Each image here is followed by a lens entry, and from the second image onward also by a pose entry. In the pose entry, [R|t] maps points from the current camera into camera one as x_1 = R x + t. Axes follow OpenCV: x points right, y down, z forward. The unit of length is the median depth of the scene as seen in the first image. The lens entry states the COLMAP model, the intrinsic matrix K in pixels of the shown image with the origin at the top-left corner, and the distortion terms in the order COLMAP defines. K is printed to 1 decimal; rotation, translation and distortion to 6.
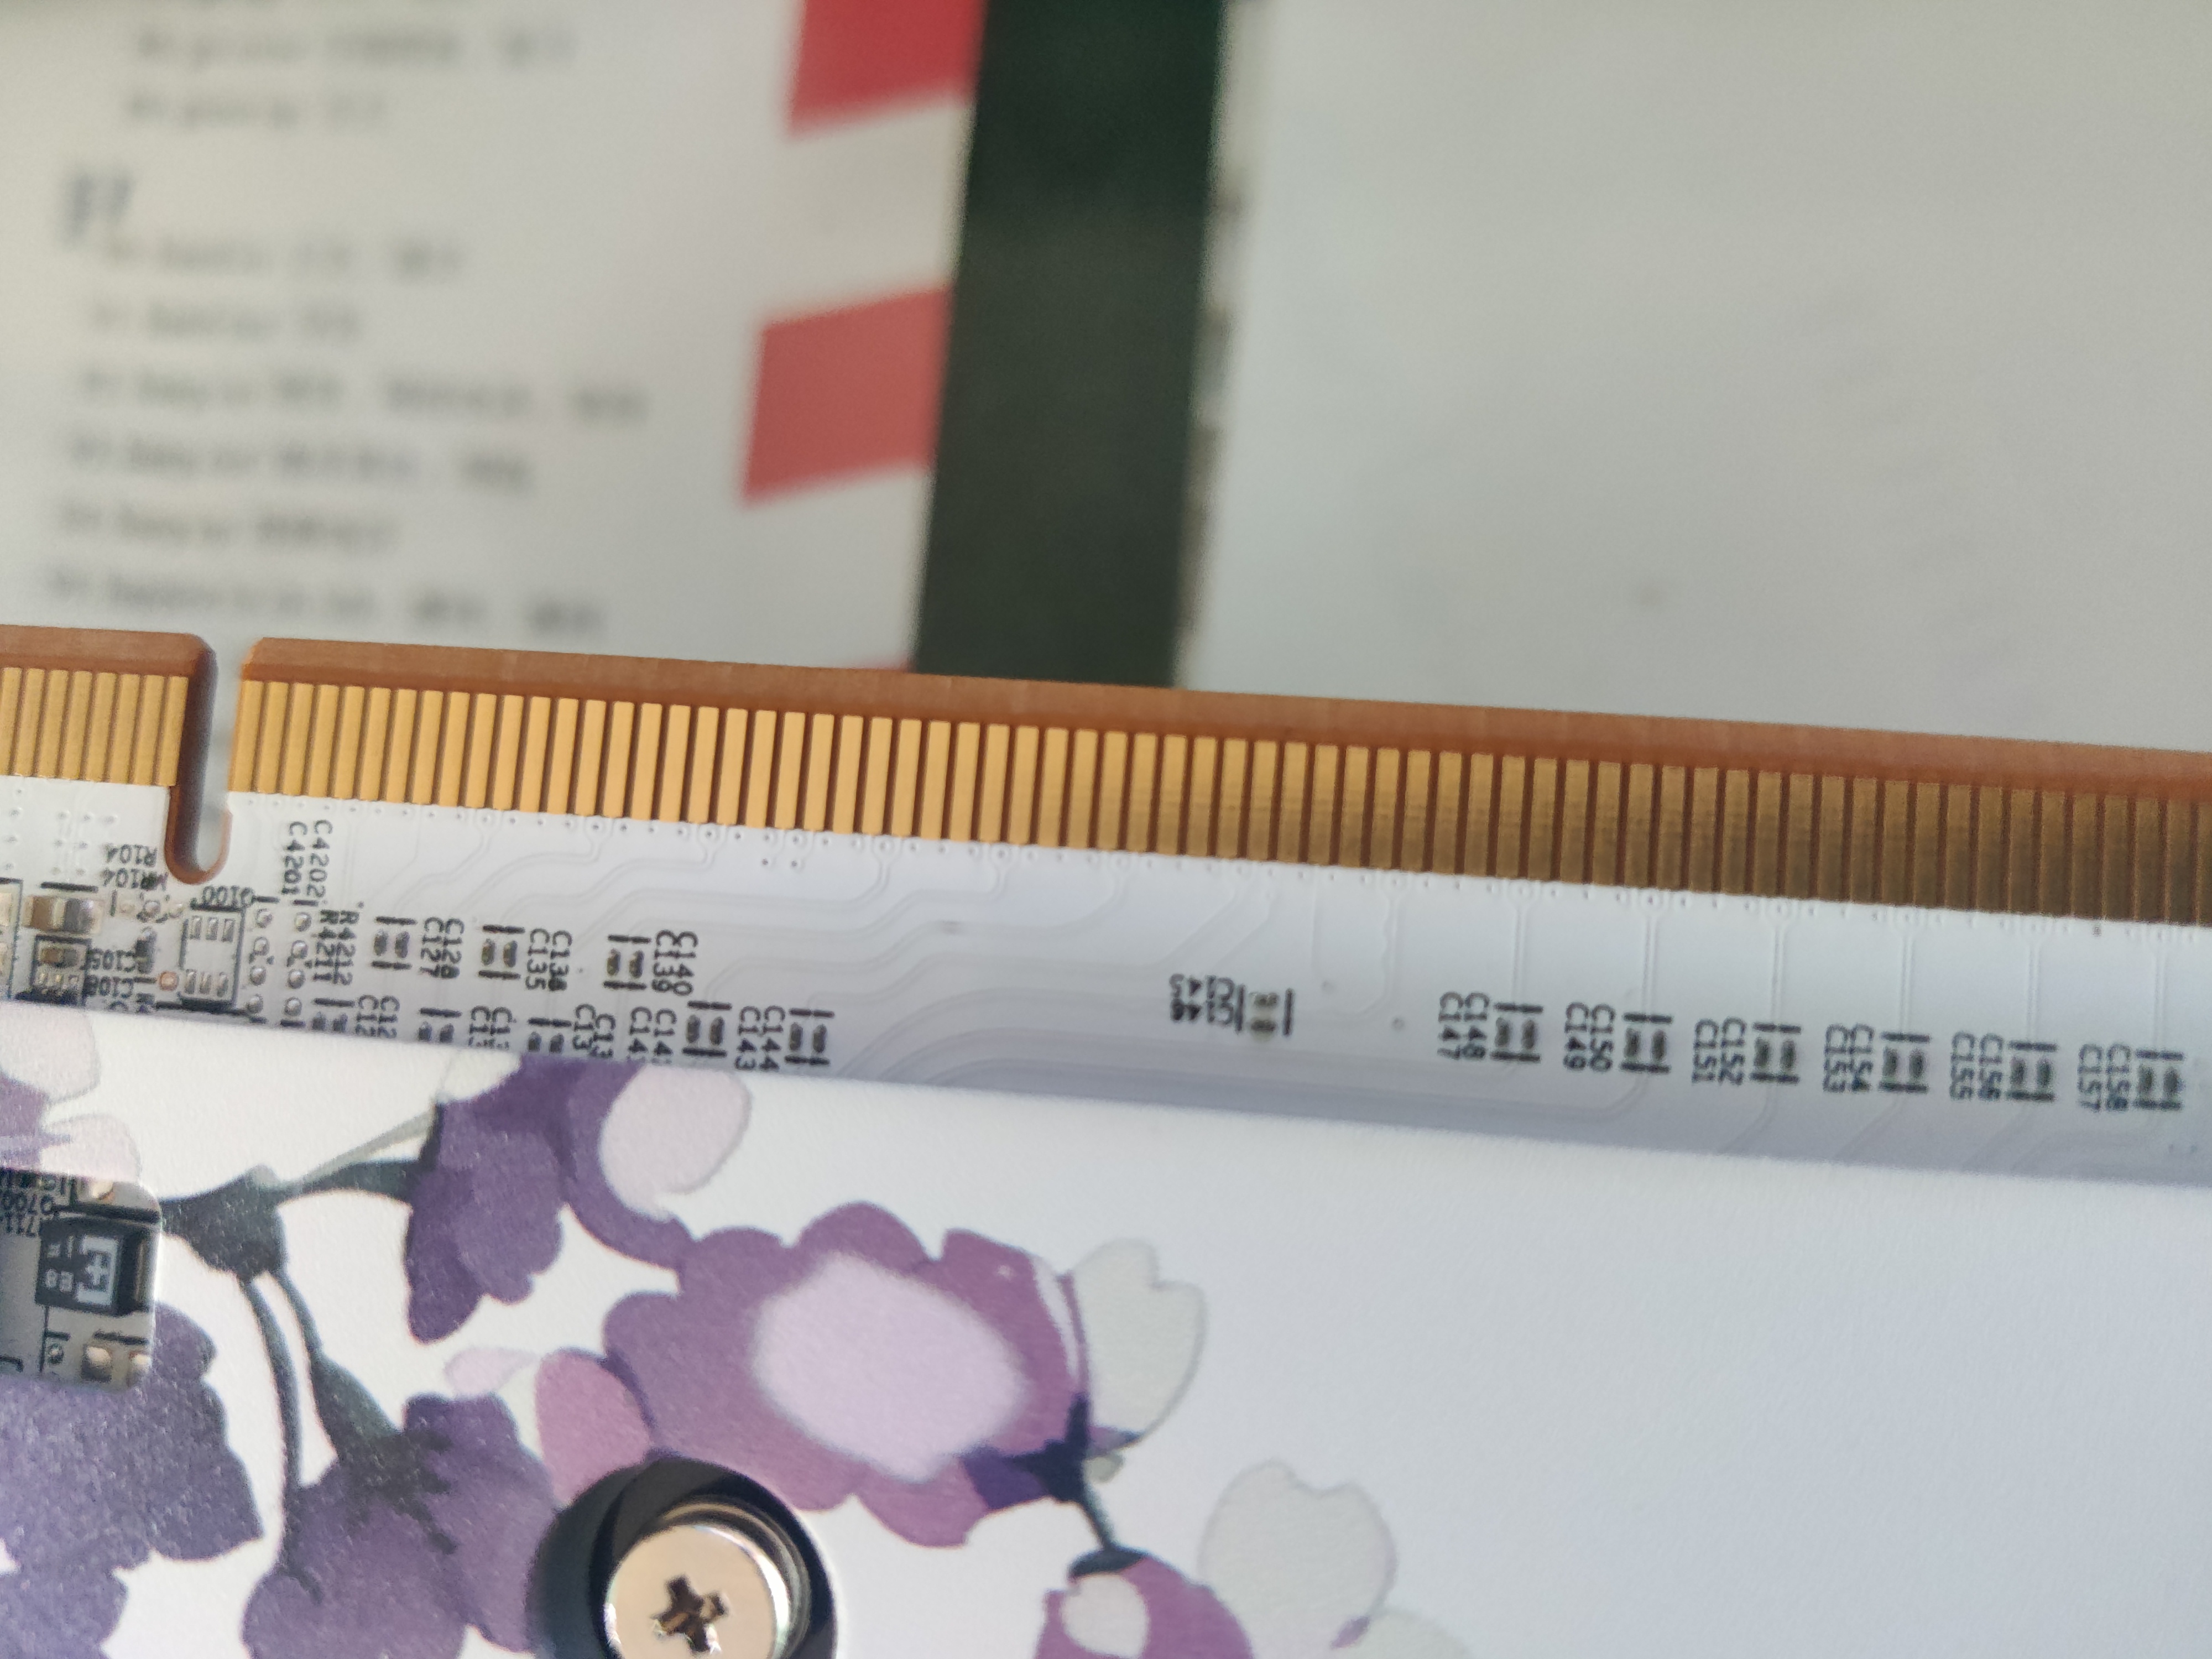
lens RADIAL K [[1525.1, 0, 1106.0], [0, 1525.1, 829.5], [0, 0, 1]] dist [0.000650, -0.066951]
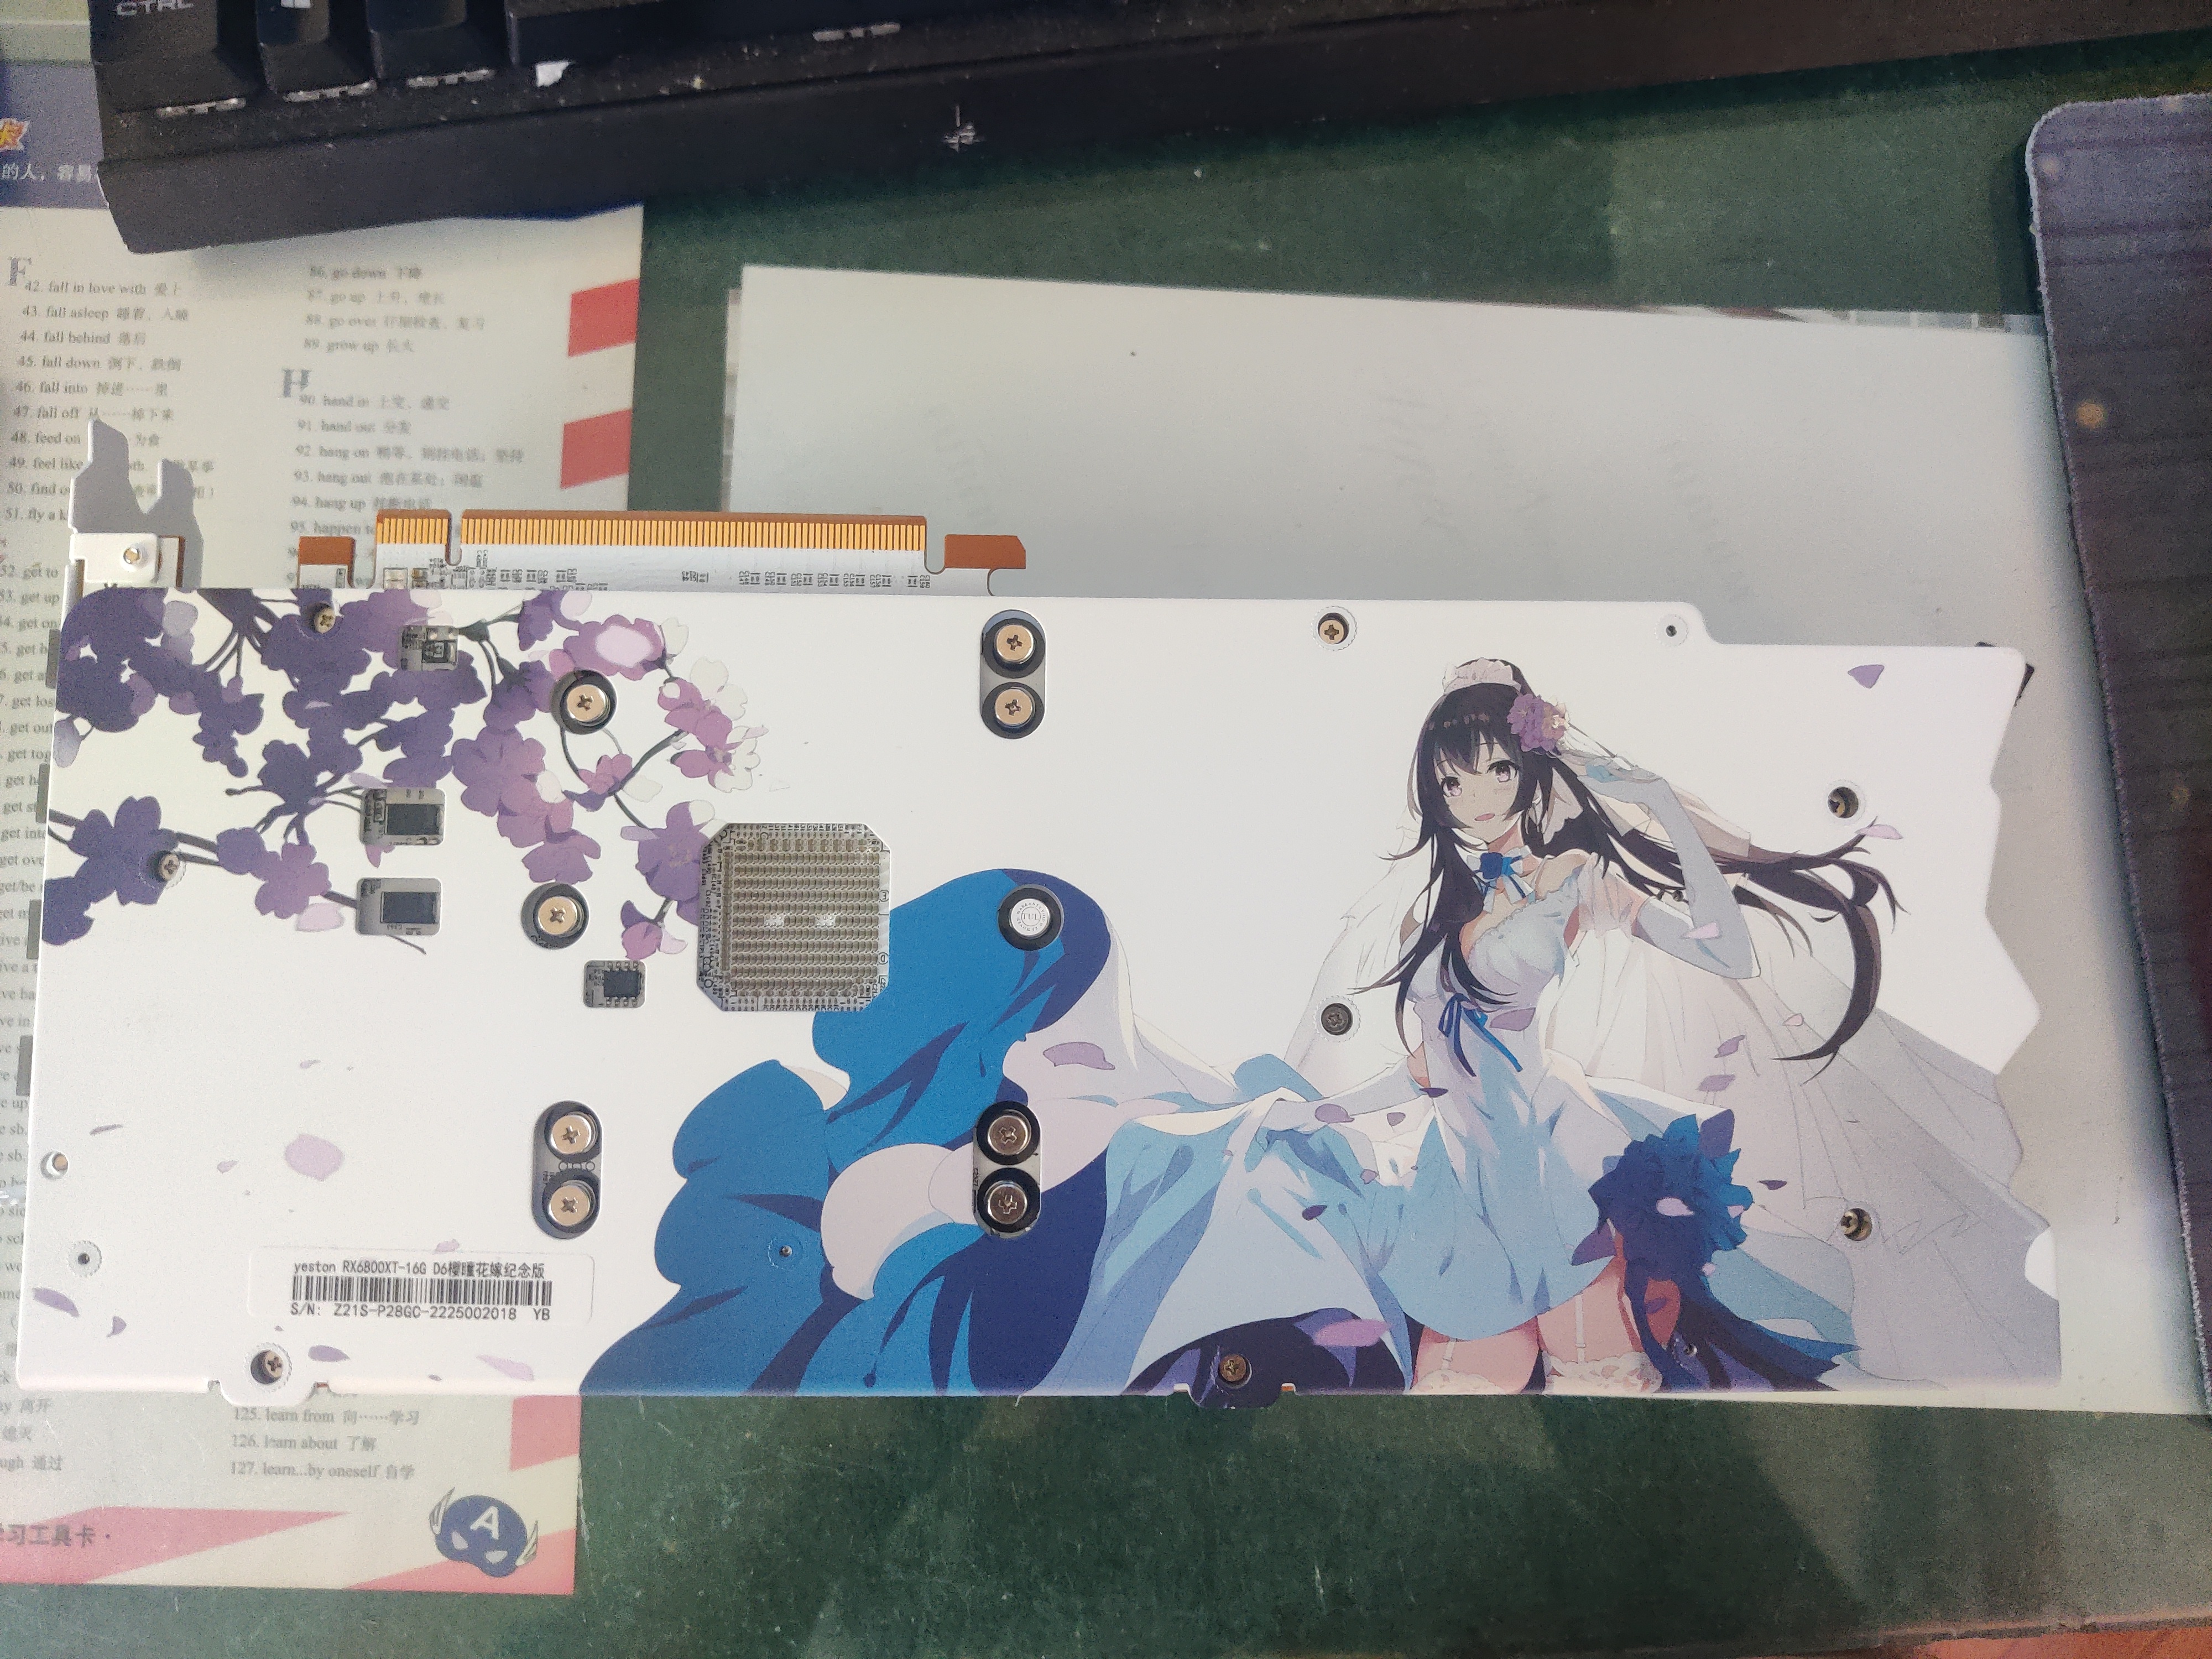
lens RADIAL K [[1525.1, 0, 1106.0], [0, 1525.1, 829.5], [0, 0, 1]] dist [0.000650, -0.066951]
pose [[0.985583, -0.061891, 0.157468, 0.556715], [0.065506, 0.997692, -0.017867, 1.087076], [-0.155999, 0.027925, 0.987362, -3.925274]]
